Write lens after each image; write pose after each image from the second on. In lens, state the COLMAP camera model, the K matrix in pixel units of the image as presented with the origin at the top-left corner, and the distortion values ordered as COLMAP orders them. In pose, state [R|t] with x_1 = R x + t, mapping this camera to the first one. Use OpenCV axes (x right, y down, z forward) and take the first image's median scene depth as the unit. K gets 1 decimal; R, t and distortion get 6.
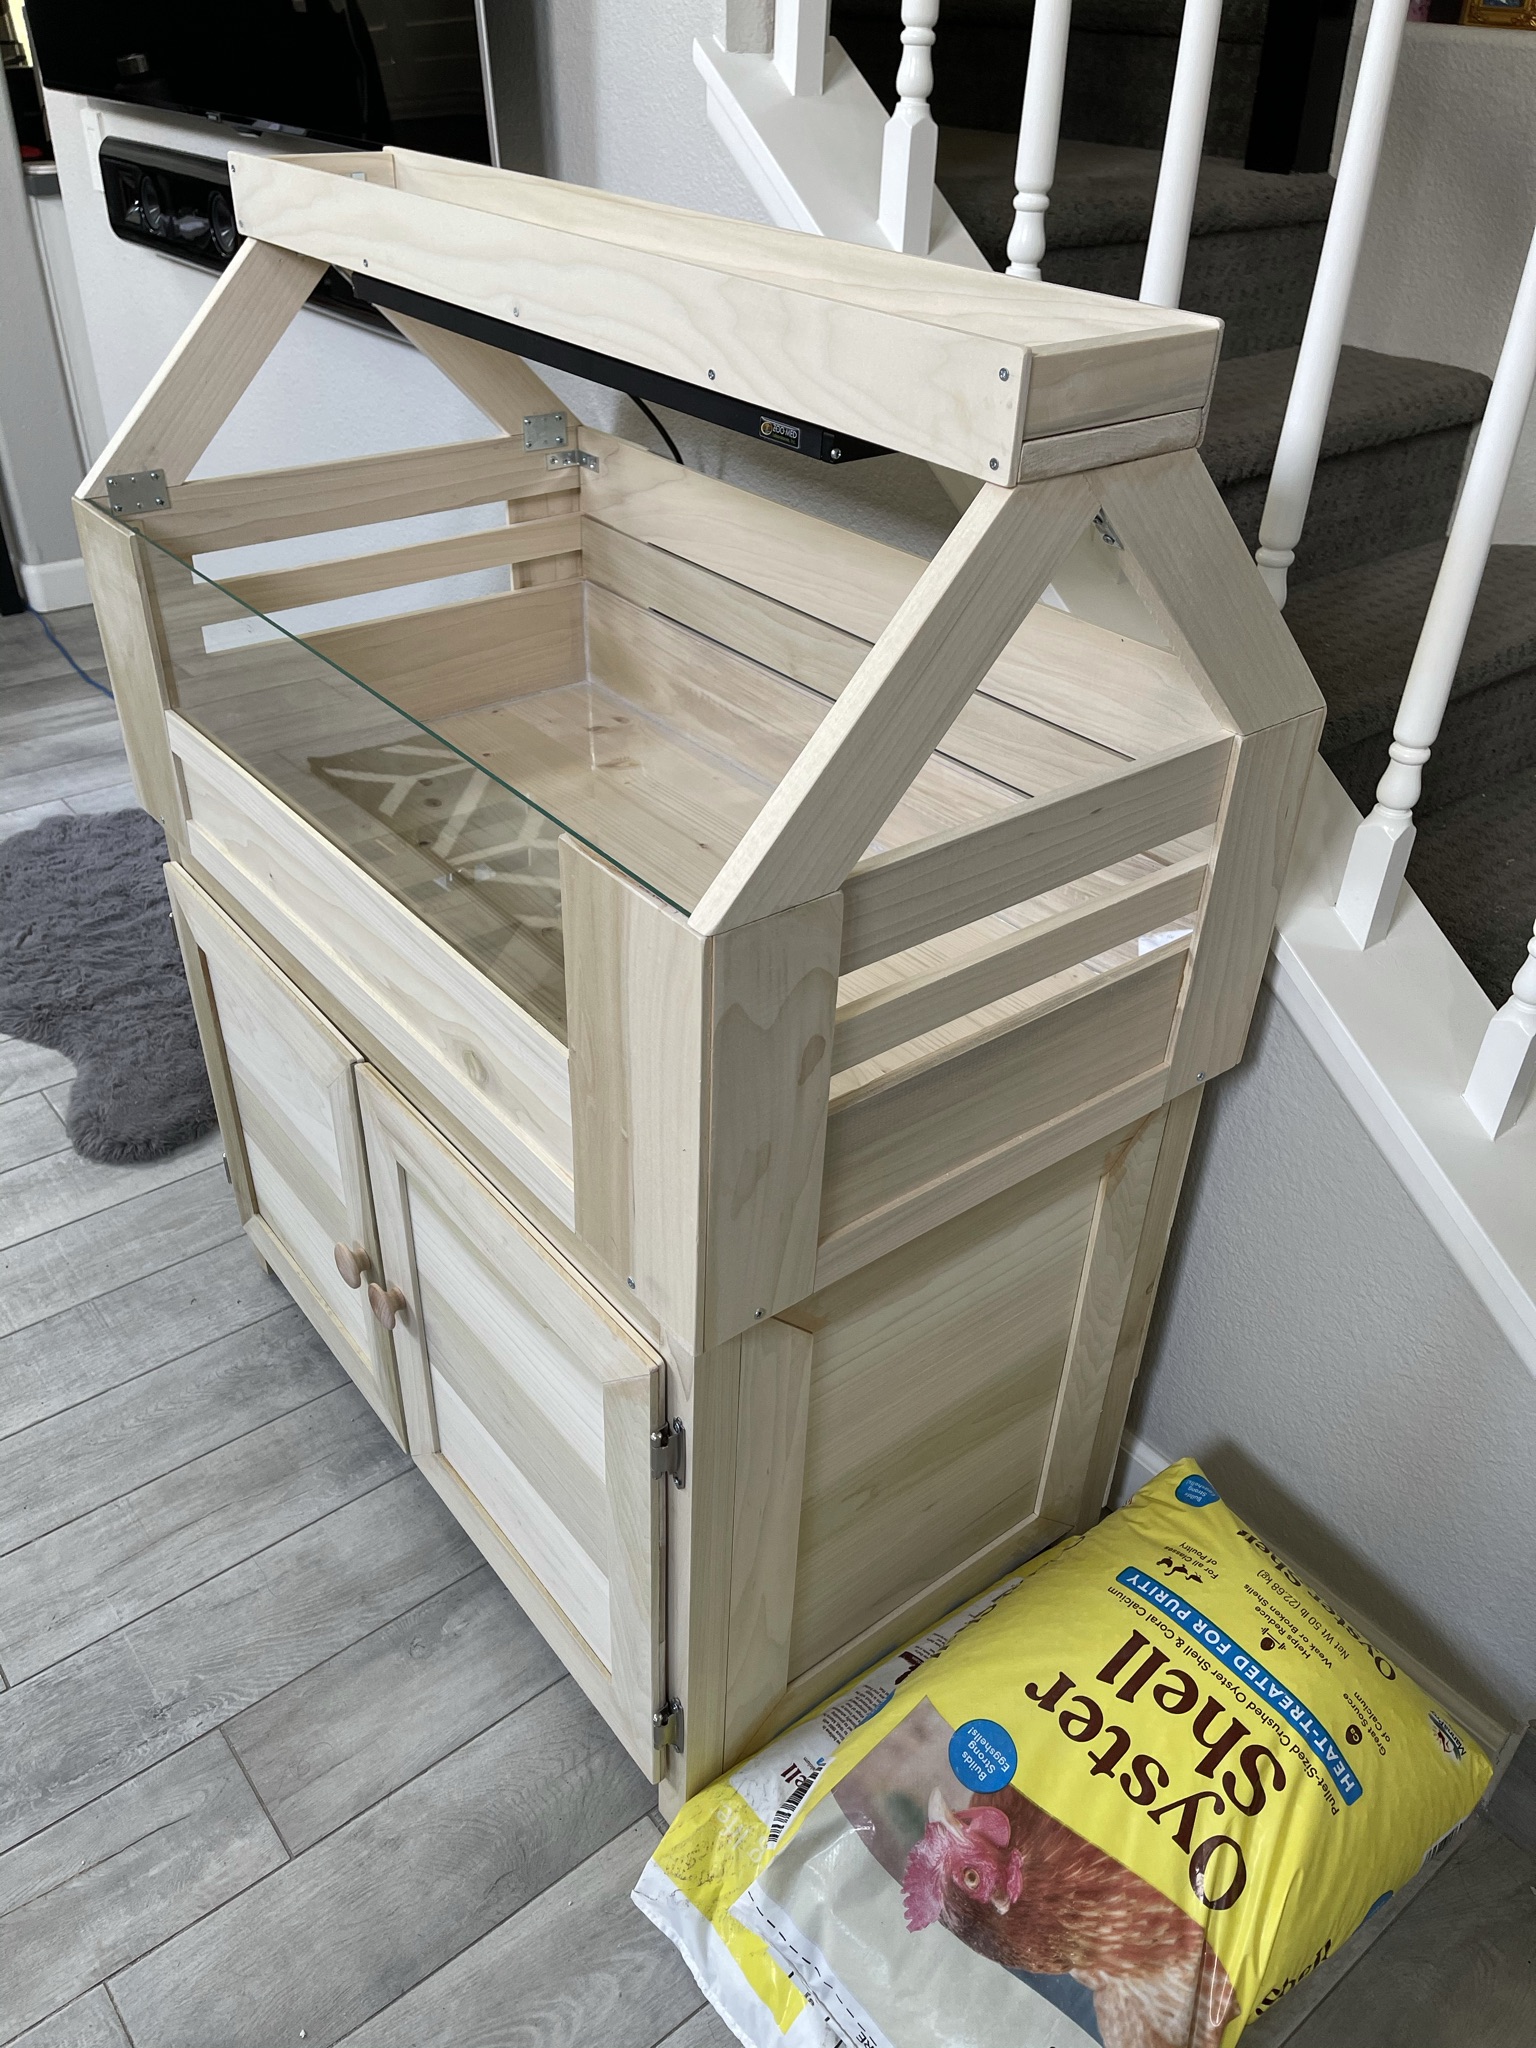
lens RADIAL K [[1530.2, 0, 768.0], [0, 1530.2, 1024.0], [0, 0, 1]] dist [0.081167, -0.108583]
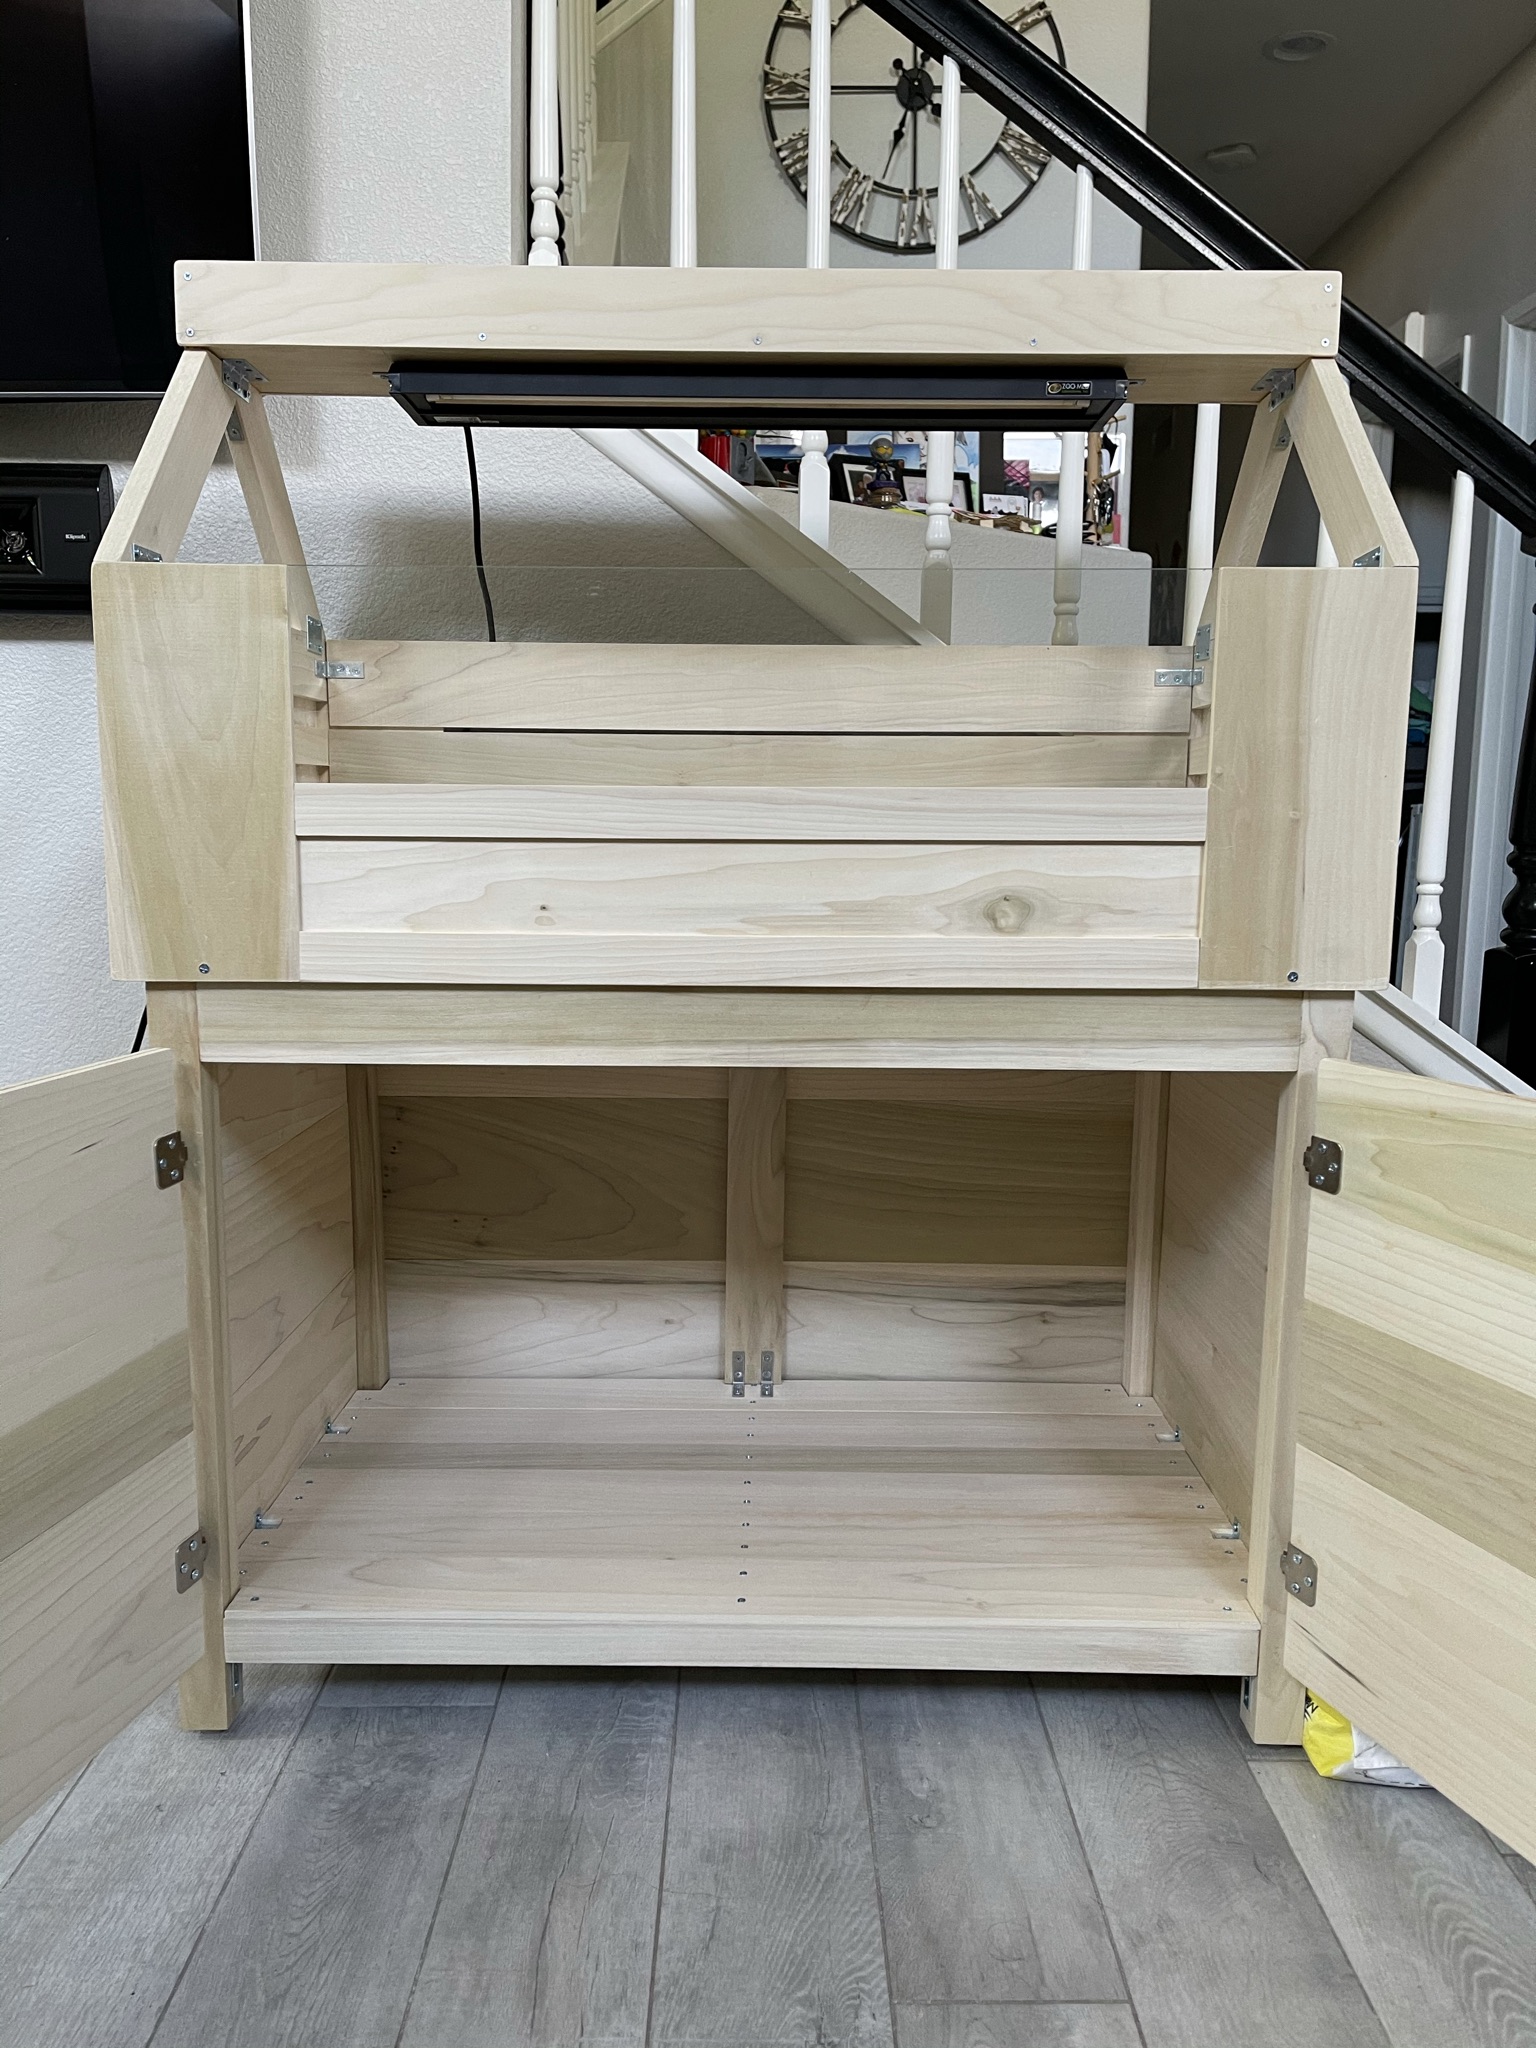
lens RADIAL K [[1530.2, 0, 768.0], [0, 1530.2, 1024.0], [0, 0, 1]] dist [0.081167, -0.108583]
pose [[0.623444, -0.125368, 0.771751, -0.879794], [0.445264, 0.868293, -0.218647, 0.200012], [-0.642695, 0.479948, 0.597154, 0.410968]]
